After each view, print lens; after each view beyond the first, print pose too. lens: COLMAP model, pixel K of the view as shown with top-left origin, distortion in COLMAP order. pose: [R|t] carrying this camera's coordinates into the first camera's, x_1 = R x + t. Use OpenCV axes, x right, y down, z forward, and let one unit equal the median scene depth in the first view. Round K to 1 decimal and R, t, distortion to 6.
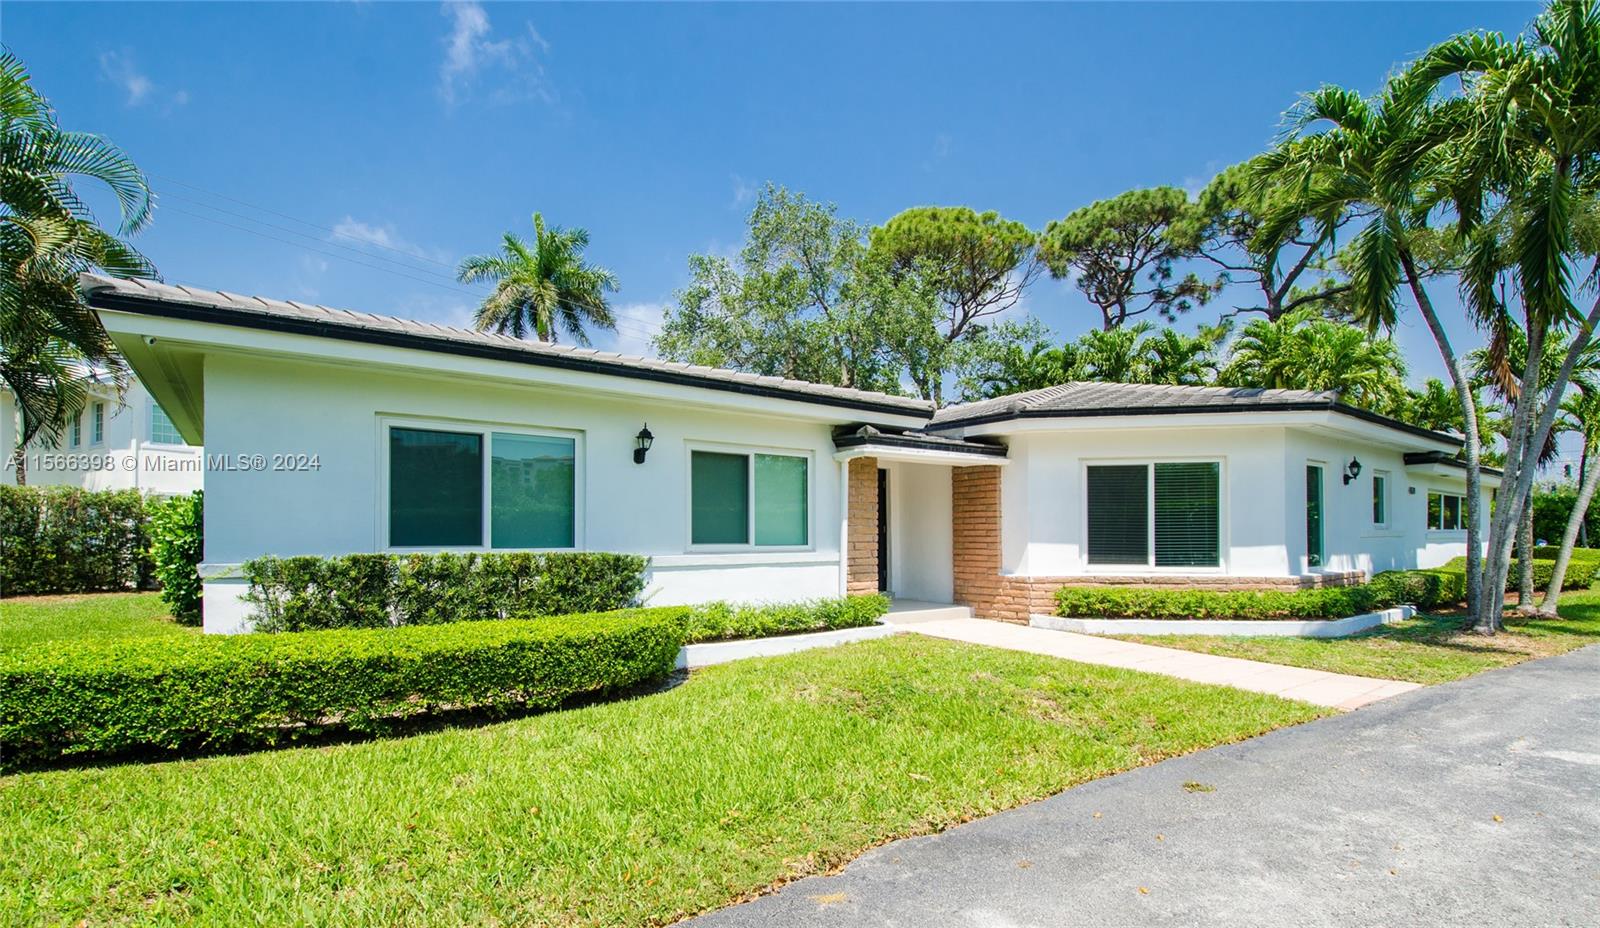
lens RADIAL K [[732.3, 0, 747.6], [0, 732.3, 525.0], [0, 0, 1]] dist [0.003924, -0.017137]
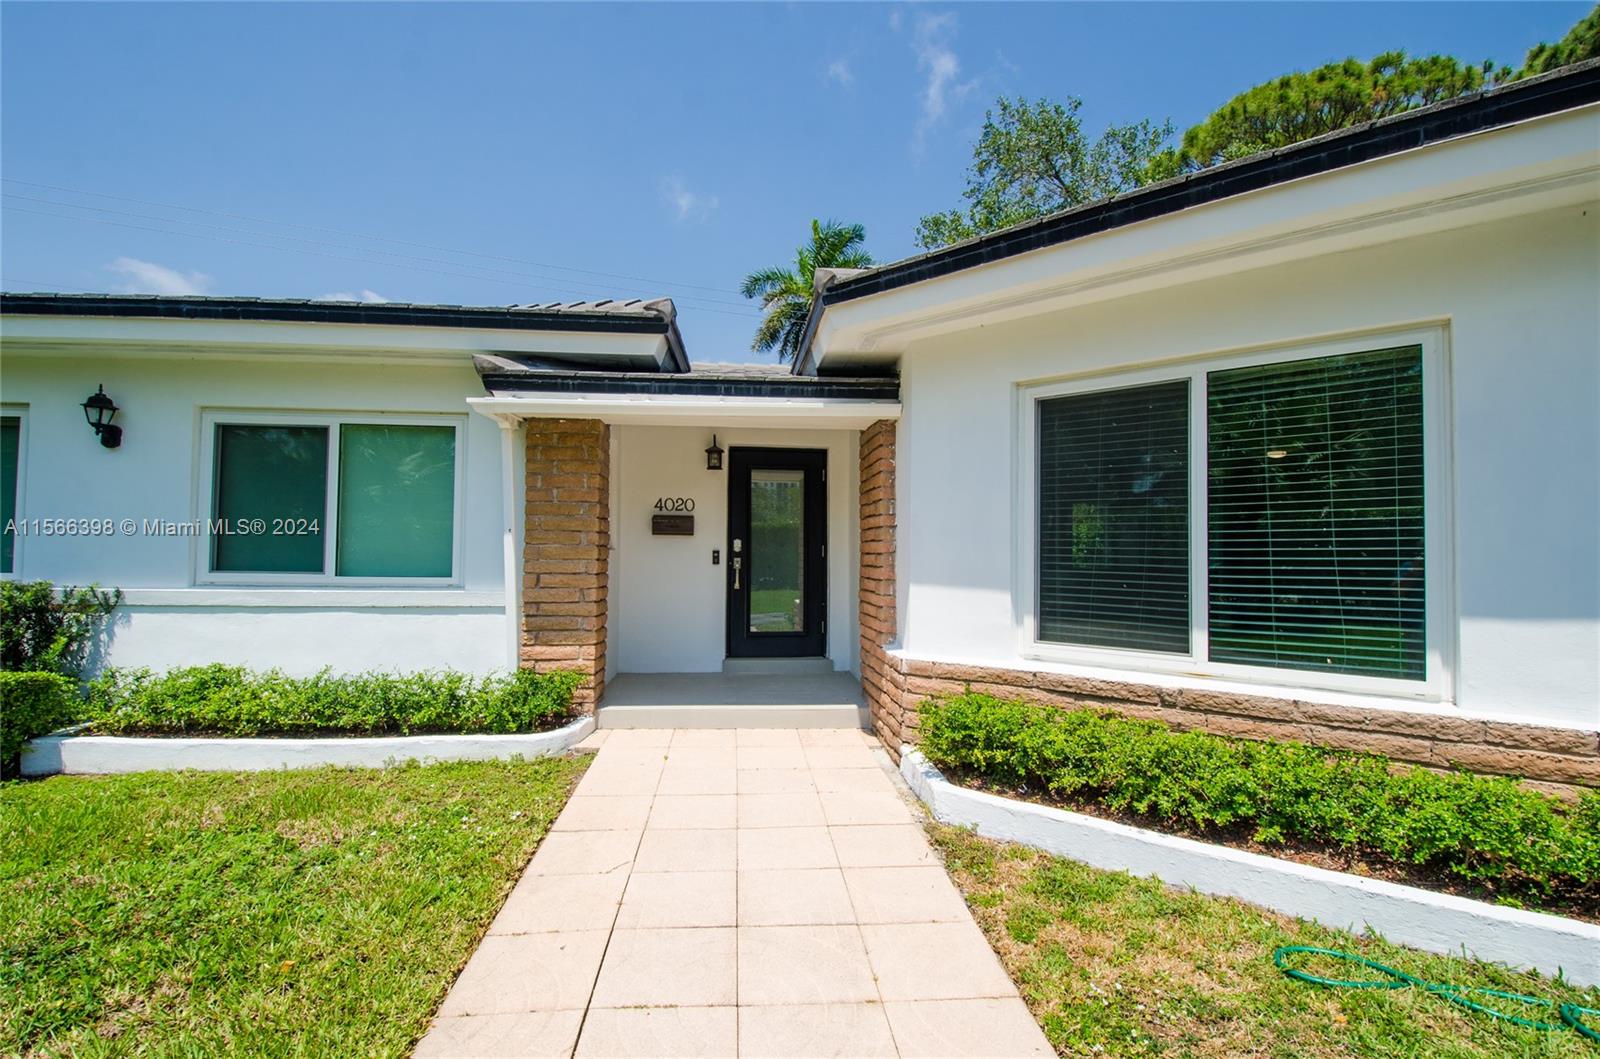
lens RADIAL K [[720.9, 0, 810.0], [0, 720.9, 539.4], [0, 0, 1]] dist [0.001766, -0.012313]
pose [[0.867078, 0.001374, -0.498171, 0.527491], [-0.003713, 0.999986, -0.003706, -0.000929], [0.498159, 0.005063, 0.867071, 0.558024]]
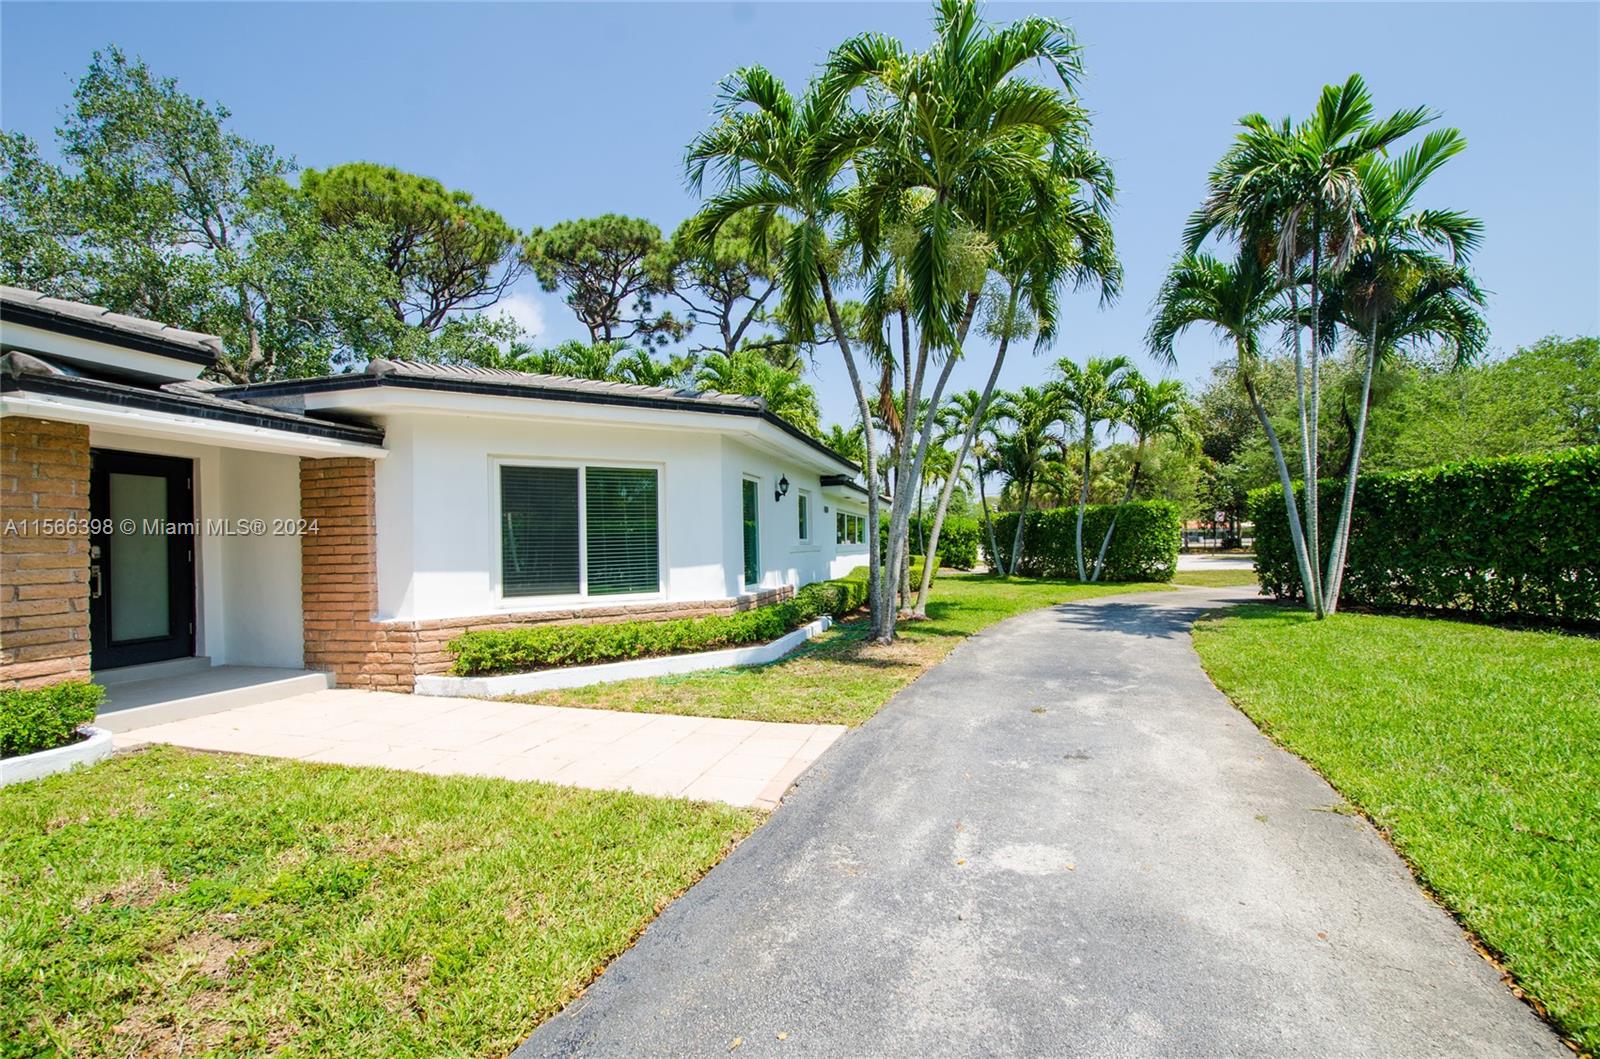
lens RADIAL K [[720.9, 0, 810.0], [0, 720.9, 539.4], [0, 0, 1]] dist [0.001766, -0.012313]
pose [[0.749464, -0.009134, 0.661982, 0.204839], [0.014181, 0.999897, -0.002258, 0.000475], [-0.661893, 0.011079, 0.749517, 0.233919]]
